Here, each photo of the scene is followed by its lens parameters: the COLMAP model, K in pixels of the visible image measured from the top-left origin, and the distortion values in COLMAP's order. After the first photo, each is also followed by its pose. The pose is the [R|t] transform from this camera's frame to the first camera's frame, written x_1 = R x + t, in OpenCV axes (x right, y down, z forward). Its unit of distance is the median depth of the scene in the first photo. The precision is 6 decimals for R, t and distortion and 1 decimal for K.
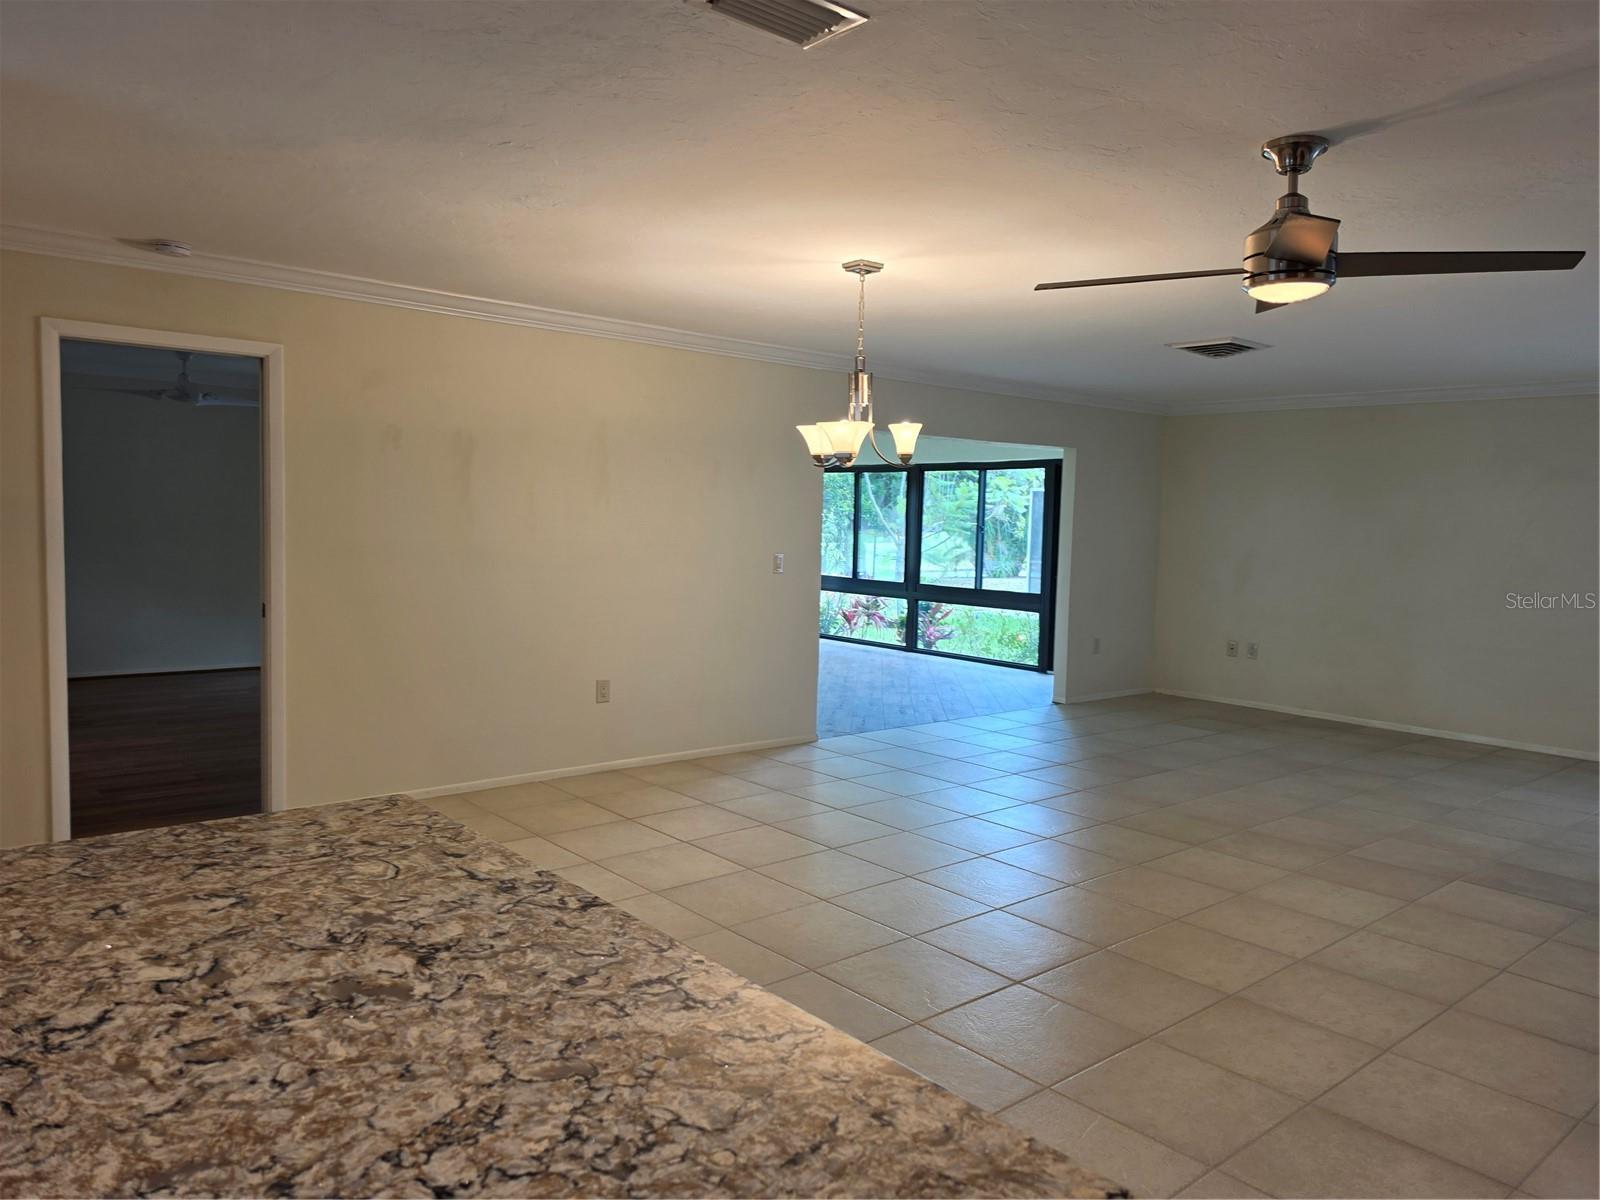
lens RADIAL K [[1101.7, 0, 813.6], [0, 1101.7, 600.9], [0, 0, 1]] dist [0.076083, -0.086223]
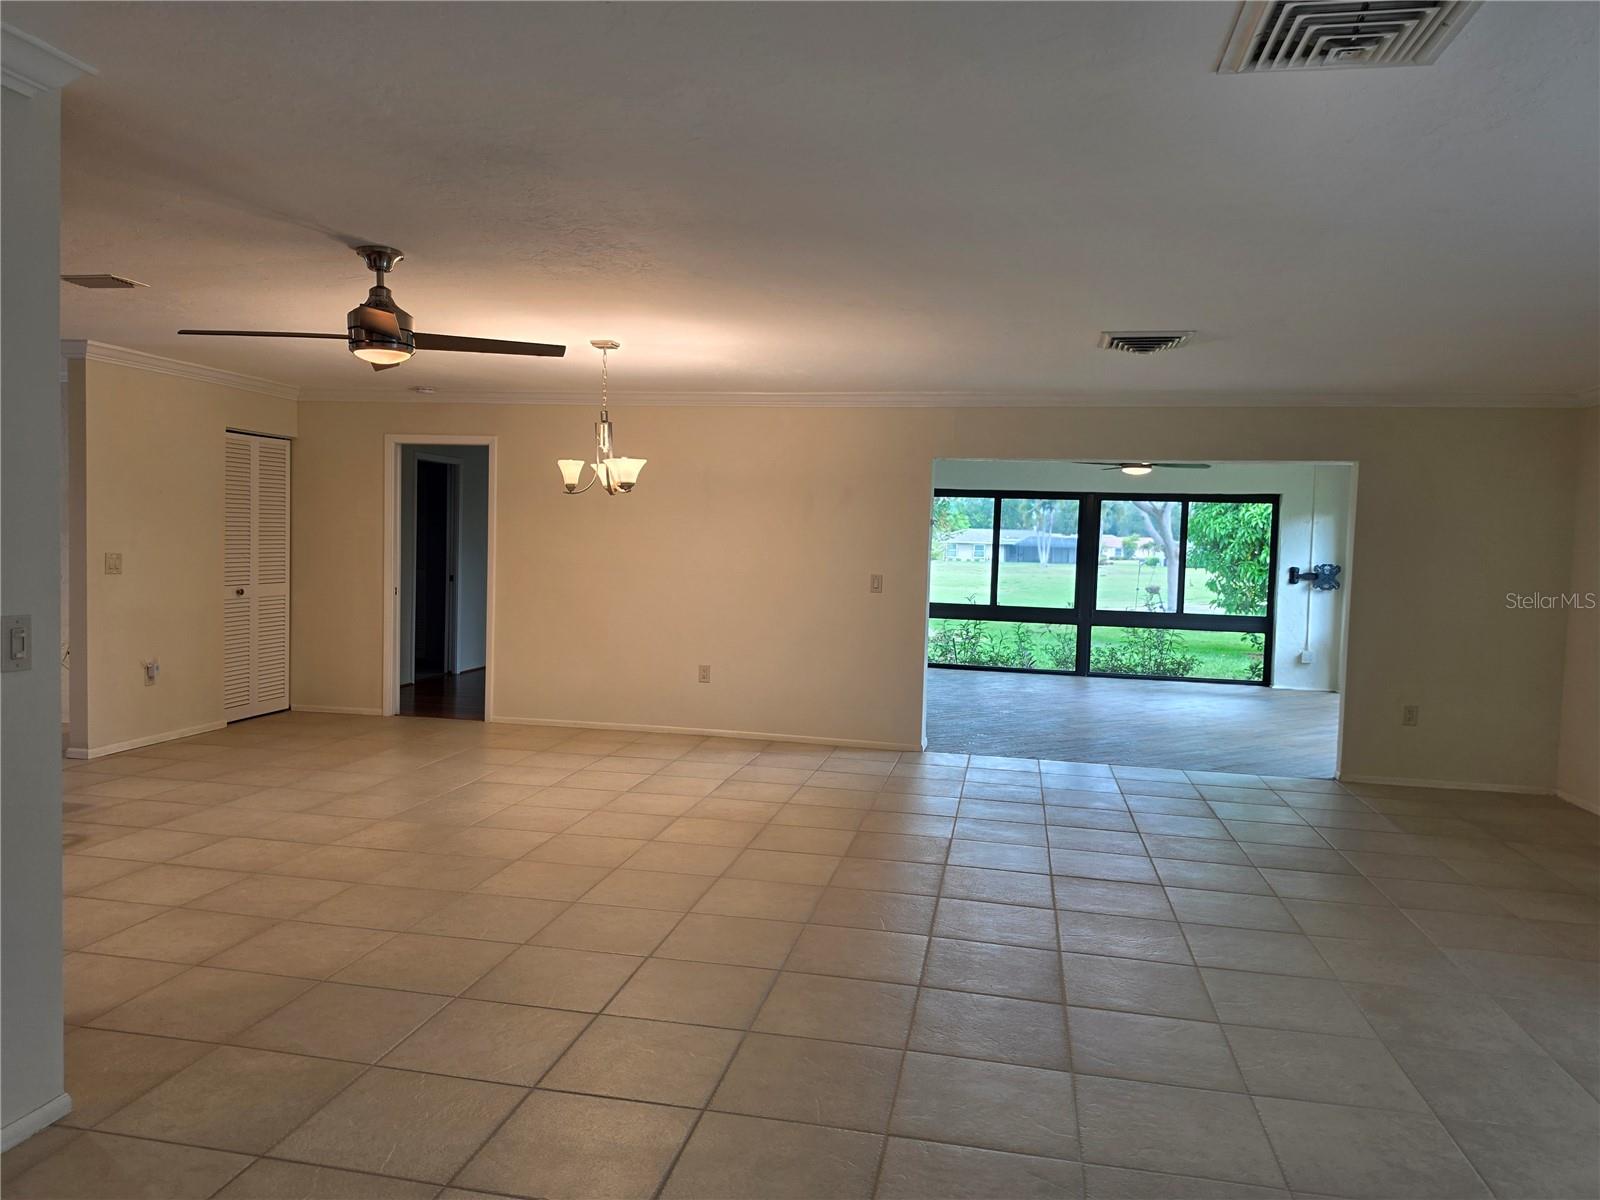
lens RADIAL K [[1101.7, 0, 788.3], [0, 1101.7, 612.0], [0, 0, 1]] dist [0.076083, -0.086223]
pose [[0.607361, 0.043668, -0.793225, 1.254342], [-0.073124, 0.997322, -0.001087, 0.004253], [0.791053, 0.058664, 0.608928, 0.388631]]
